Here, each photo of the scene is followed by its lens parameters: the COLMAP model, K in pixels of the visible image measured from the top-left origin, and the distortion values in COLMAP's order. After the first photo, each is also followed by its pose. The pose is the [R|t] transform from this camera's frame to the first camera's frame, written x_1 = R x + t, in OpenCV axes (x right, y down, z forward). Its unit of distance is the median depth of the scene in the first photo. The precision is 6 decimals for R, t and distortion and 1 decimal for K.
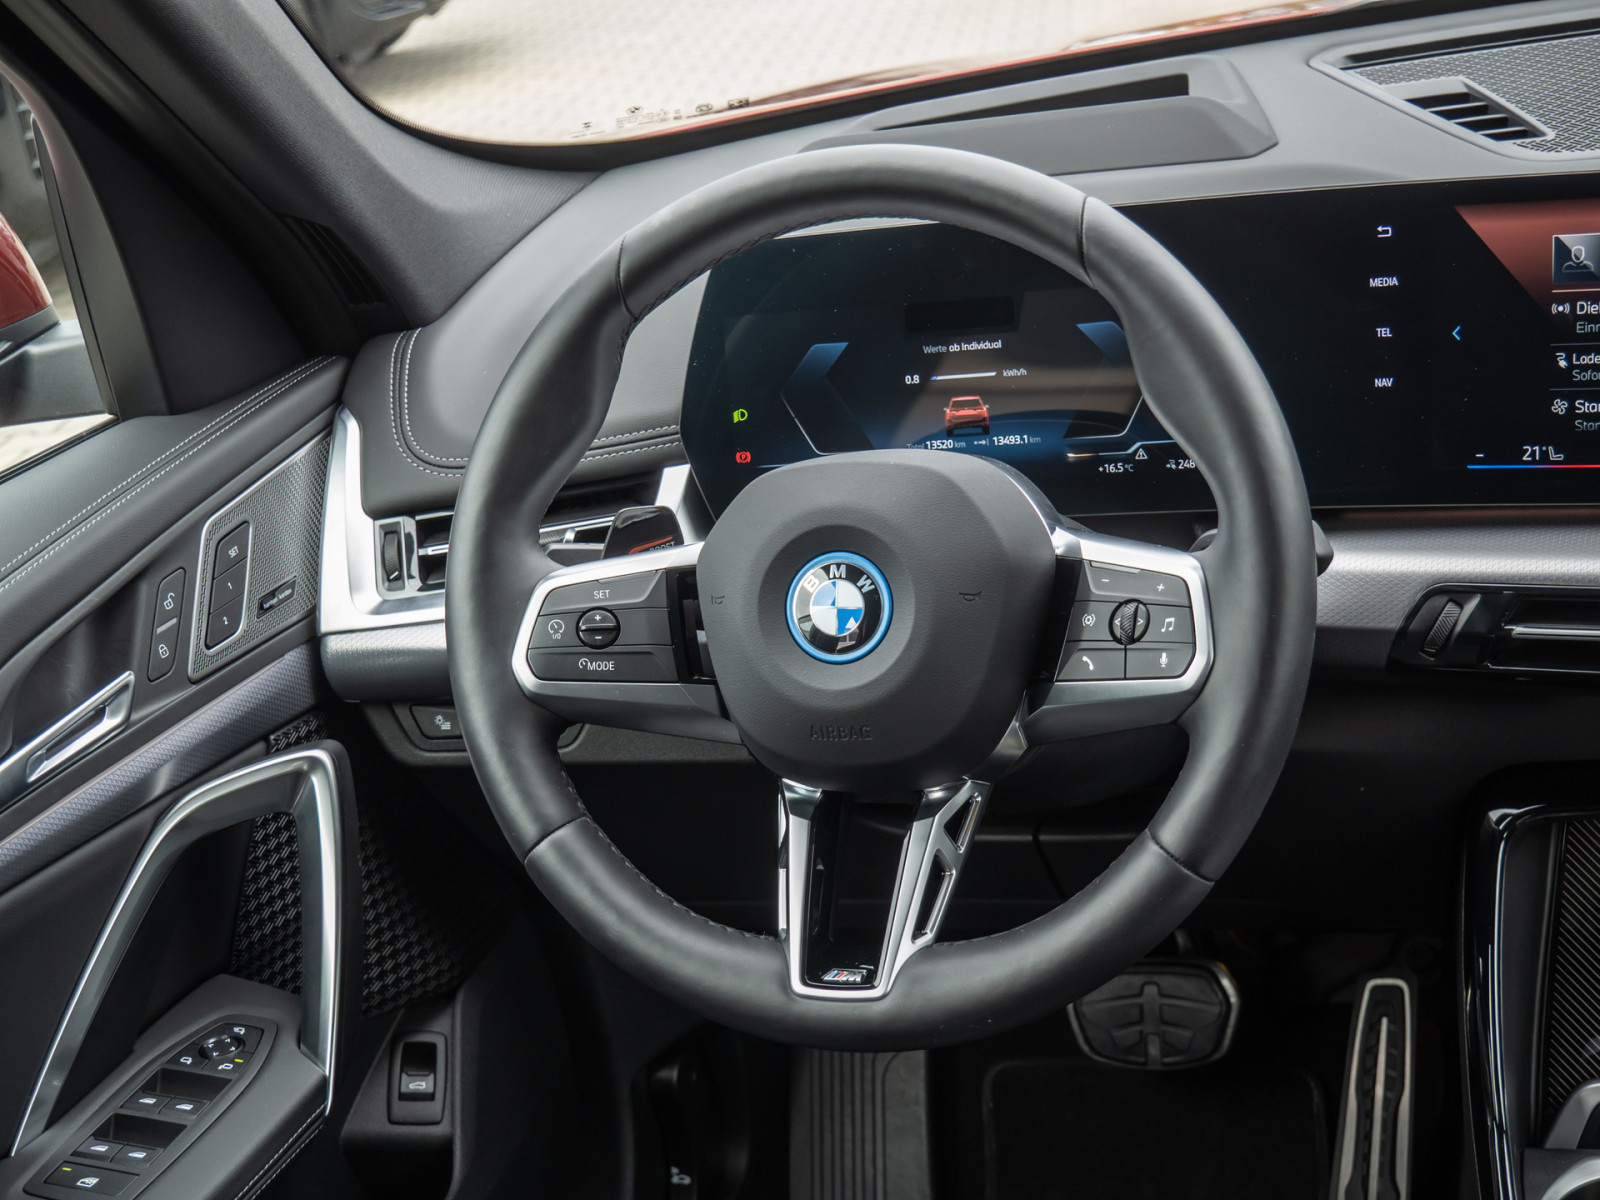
lens RADIAL K [[2270.1, 0, 800.0], [0, 2270.1, 600.0], [0, 0, 1]] dist [-0.003413, 0.046147]
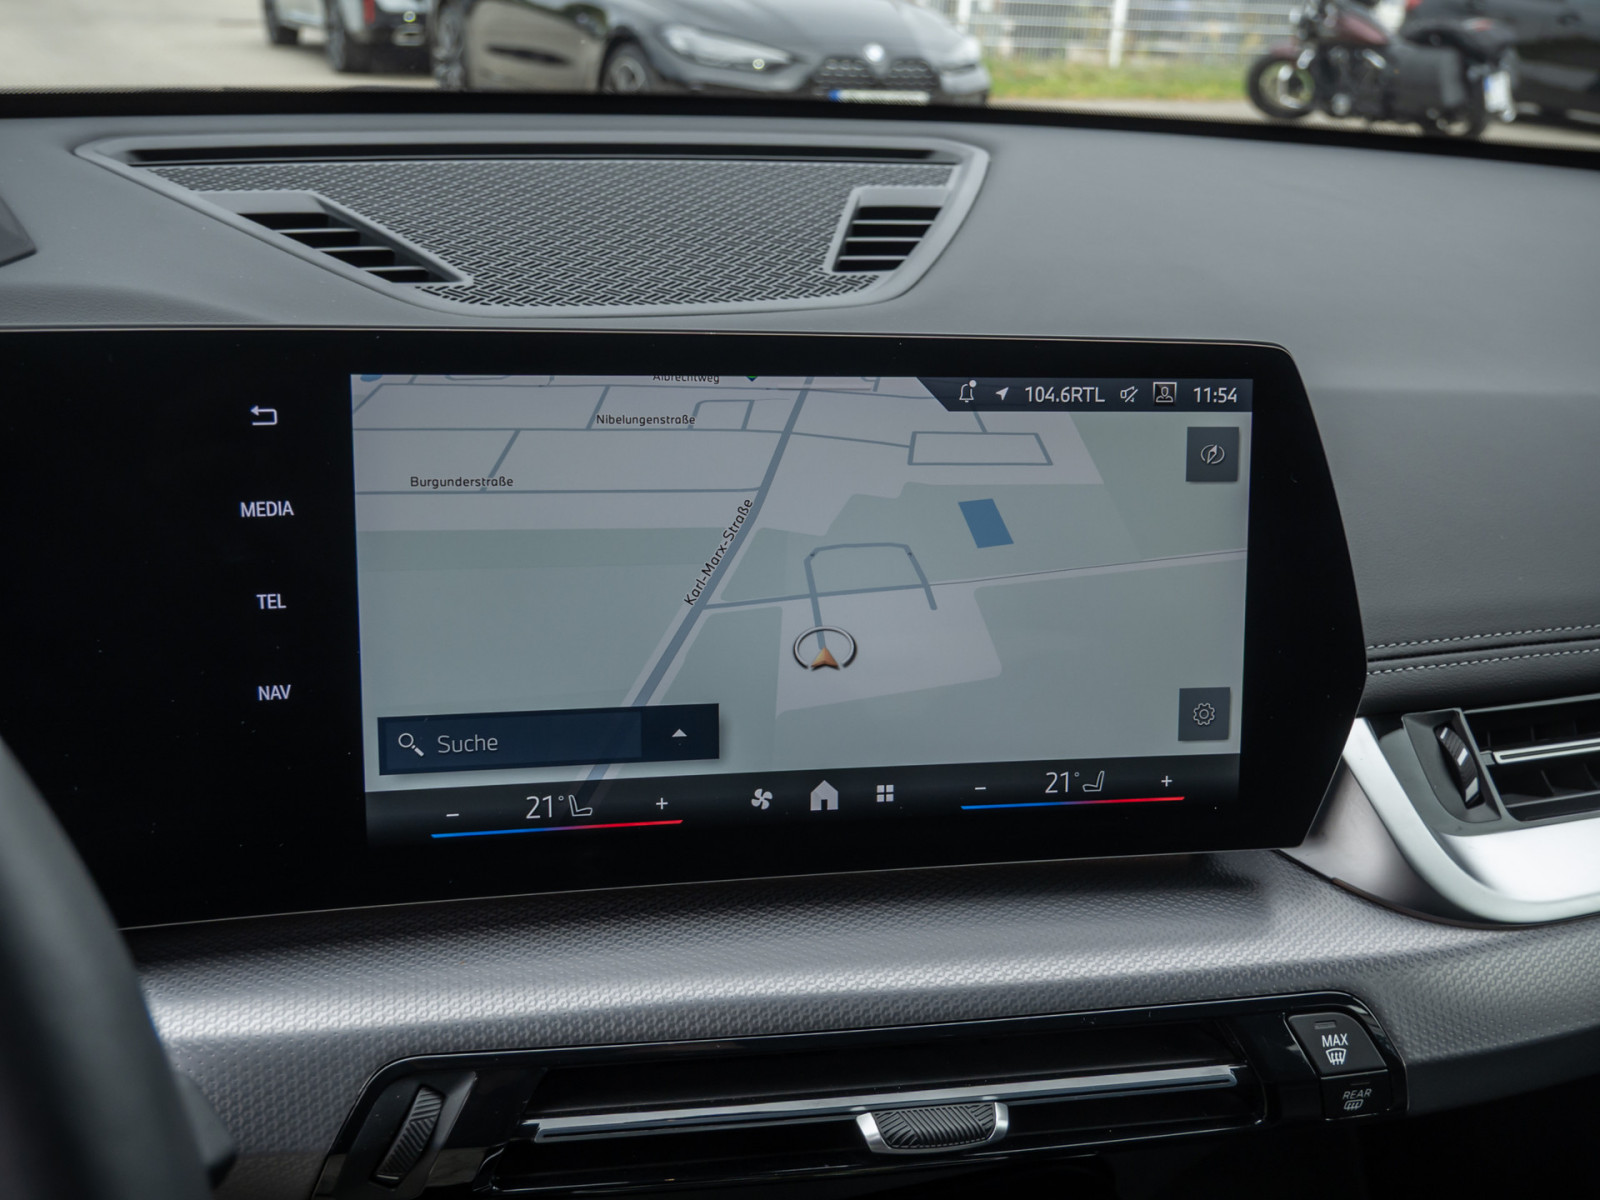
lens RADIAL K [[1596.4, 0, 799.3], [0, 1596.4, 615.9], [0, 0, 1]] dist [-0.014318, 0.014928]
pose [[0.787554, -0.036114, 0.615186, 0.118466], [0.051152, 0.998667, -0.006859, -0.102193], [-0.614118, 0.036870, 0.788352, 0.603495]]
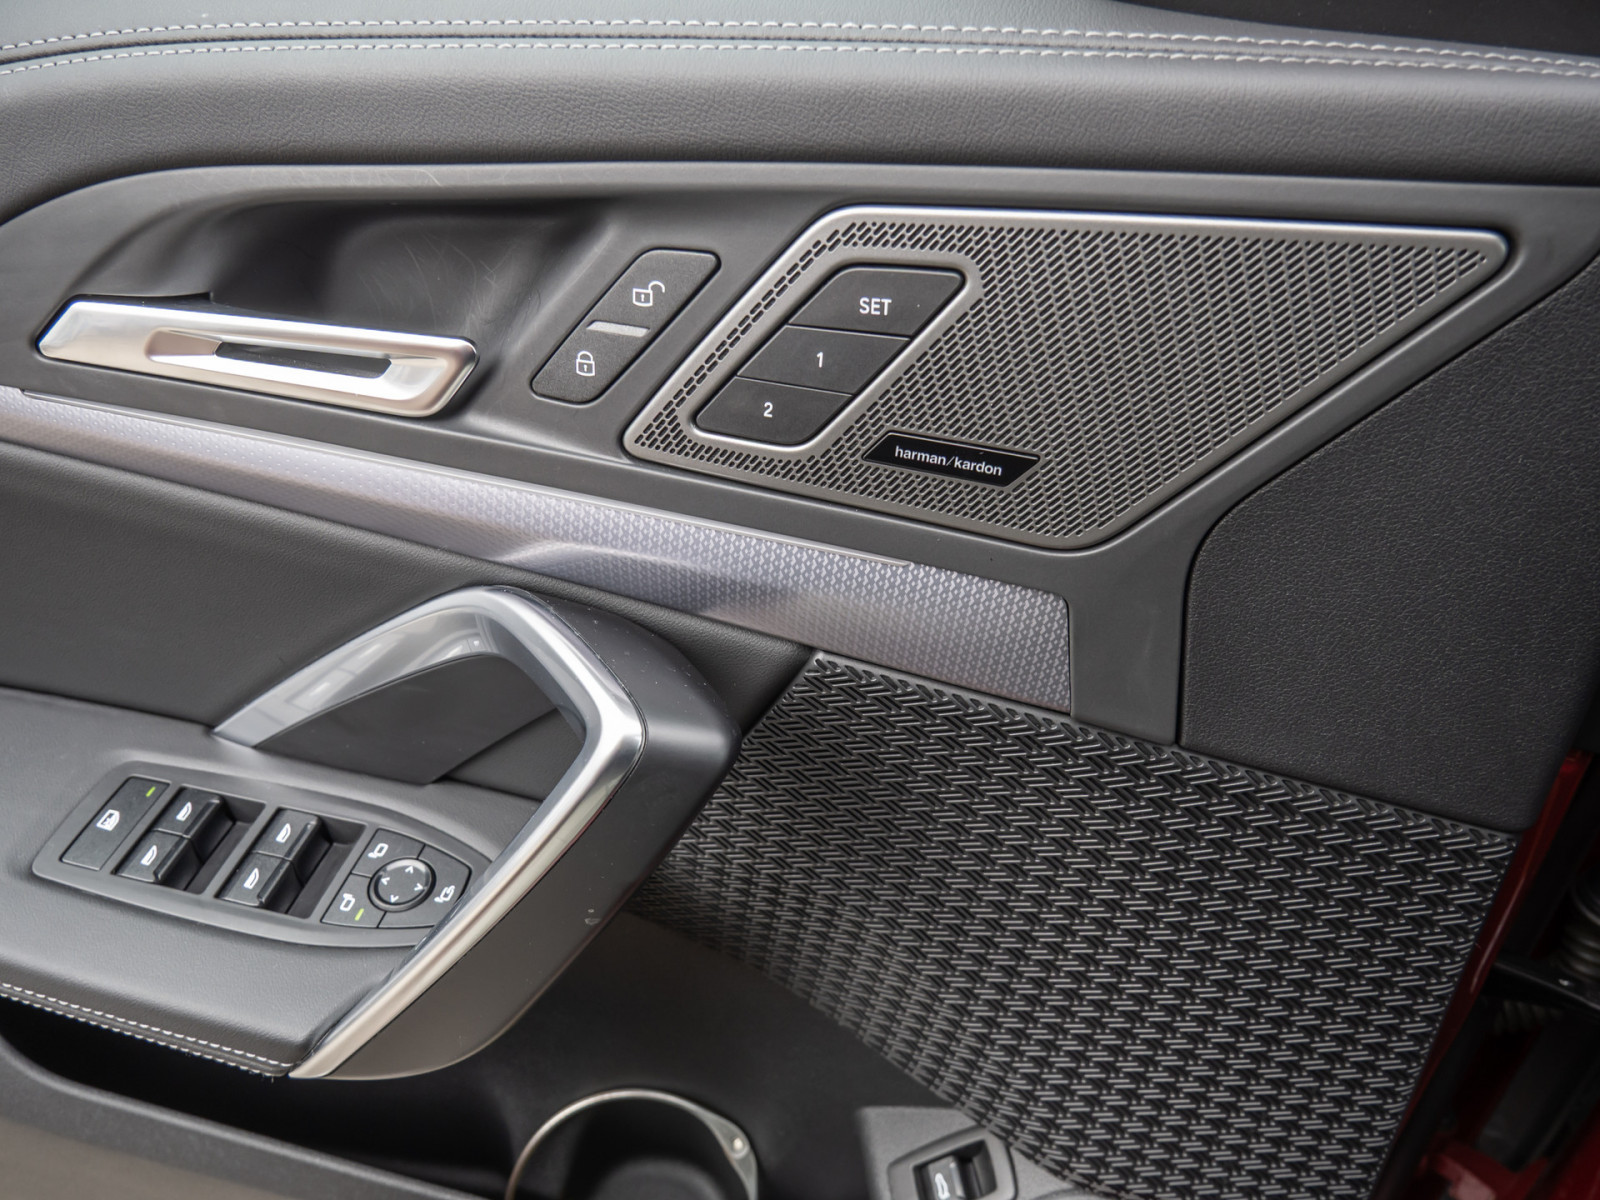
lens RADIAL K [[1151.4, 0, 800.0], [0, 1151.4, 600.0], [0, 0, 1]] dist [-0.055056, 0.005293]
pose [[0.103408, 0.671290, -0.733946, -0.048081], [-0.403516, 0.702763, 0.585917, -0.114372], [0.909110, 0.235570, 0.343547, 0.982308]]
